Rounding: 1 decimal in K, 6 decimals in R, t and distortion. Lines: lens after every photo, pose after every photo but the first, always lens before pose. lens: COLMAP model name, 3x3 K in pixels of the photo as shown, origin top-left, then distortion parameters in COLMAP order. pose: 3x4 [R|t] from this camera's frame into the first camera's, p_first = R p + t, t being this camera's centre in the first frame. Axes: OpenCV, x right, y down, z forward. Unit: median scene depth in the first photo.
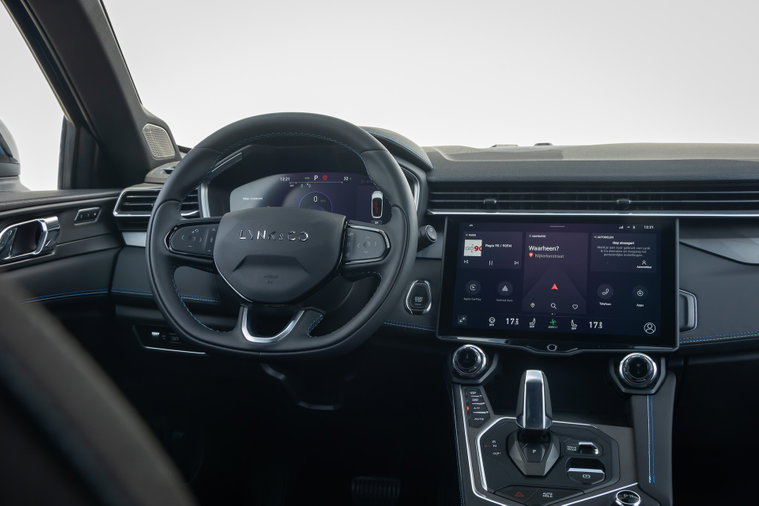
lens RADIAL K [[803.6, 0, 379.5], [0, 803.6, 253.0], [0, 0, 1]] dist [-0.007852, -0.004060]
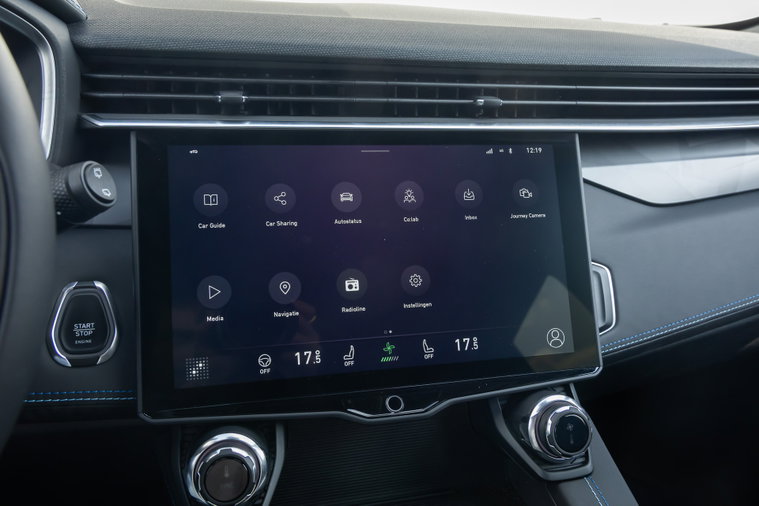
lens RADIAL K [[572.1, 0, 379.5], [0, 572.1, 253.0], [0, 0, 1]] dist [-0.001627, -0.000546]
pose [[0.869091, -0.114806, 0.481145, 0.044356], [0.017296, 0.979152, 0.202393, -0.042973], [-0.494350, -0.167576, 0.852958, 0.680875]]
